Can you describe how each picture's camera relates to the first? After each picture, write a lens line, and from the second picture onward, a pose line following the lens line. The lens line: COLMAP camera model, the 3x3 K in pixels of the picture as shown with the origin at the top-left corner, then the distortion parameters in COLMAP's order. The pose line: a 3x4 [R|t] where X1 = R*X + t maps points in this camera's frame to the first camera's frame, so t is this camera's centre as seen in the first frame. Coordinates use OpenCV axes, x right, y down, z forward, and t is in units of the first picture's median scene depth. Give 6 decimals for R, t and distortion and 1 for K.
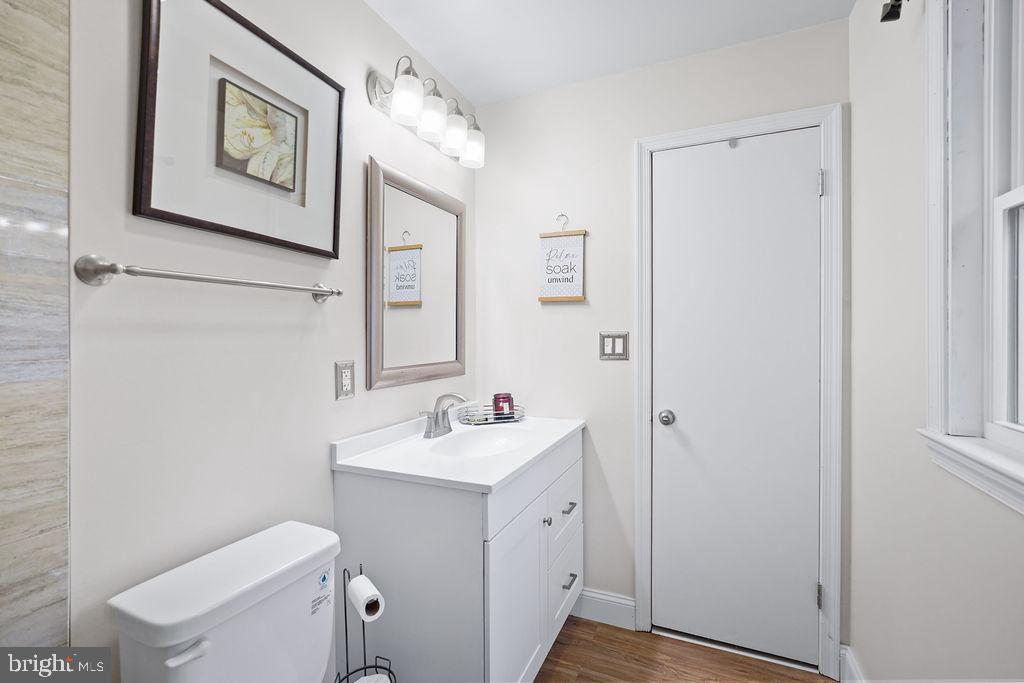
lens RADIAL K [[457.8, 0, 511.8], [0, 457.8, 339.3], [0, 0, 1]] dist [-0.017952, 0.009729]
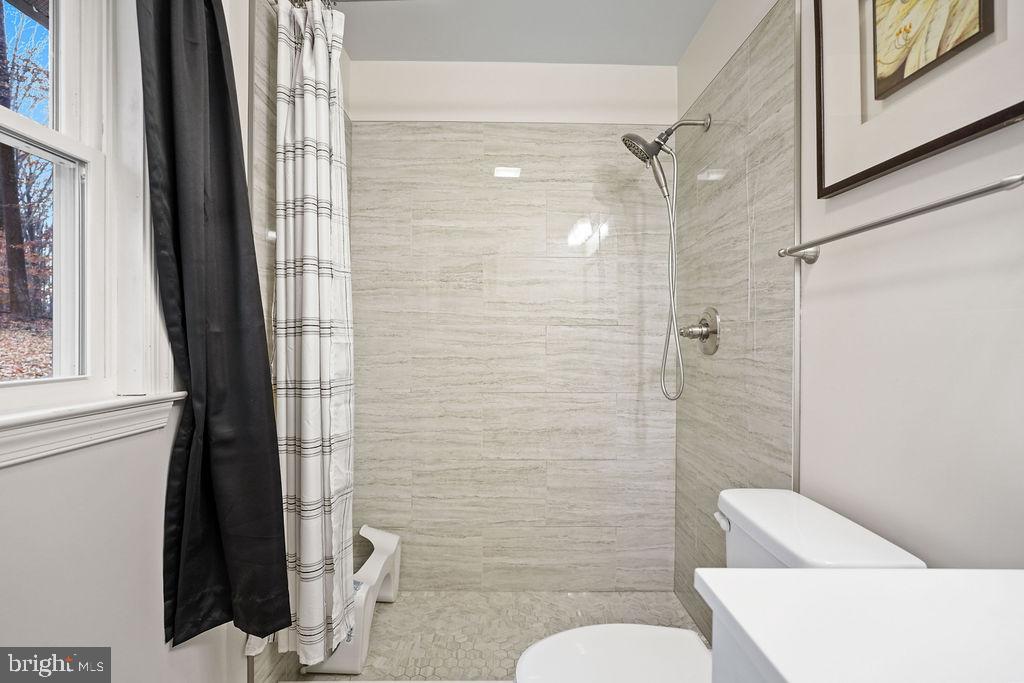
lens RADIAL K [[452.2, 0, 511.8], [0, 452.2, 338.9], [0, 0, 1]] dist [-0.018692, 0.009432]
pose [[-0.907883, 0.004780, -0.419195, 0.345980], [0.000859, 0.999954, 0.009540, 0.069477], [0.419222, 0.008301, -0.907846, 1.404510]]
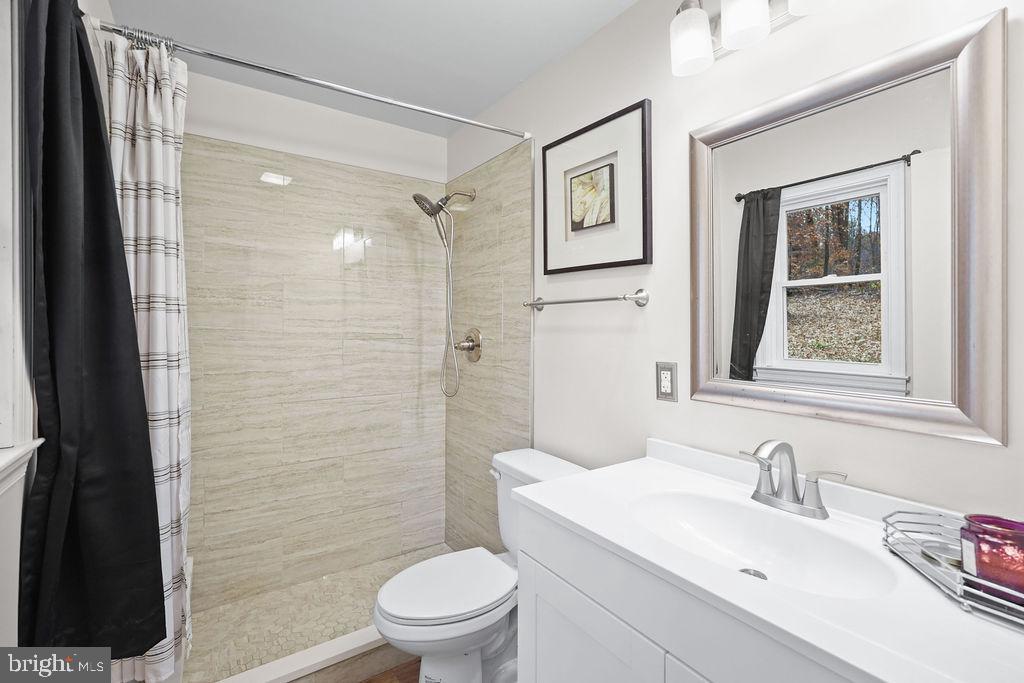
lens RADIAL K [[458.5, 0, 512.7], [0, 458.5, 322.9], [0, 0, 1]] dist [-0.019737, 0.010646]
pose [[-0.521356, 0.001284, -0.853338, 0.837962], [-0.004140, 0.999983, 0.004034, -0.051763], [0.853329, 0.005636, -0.521342, 1.581941]]
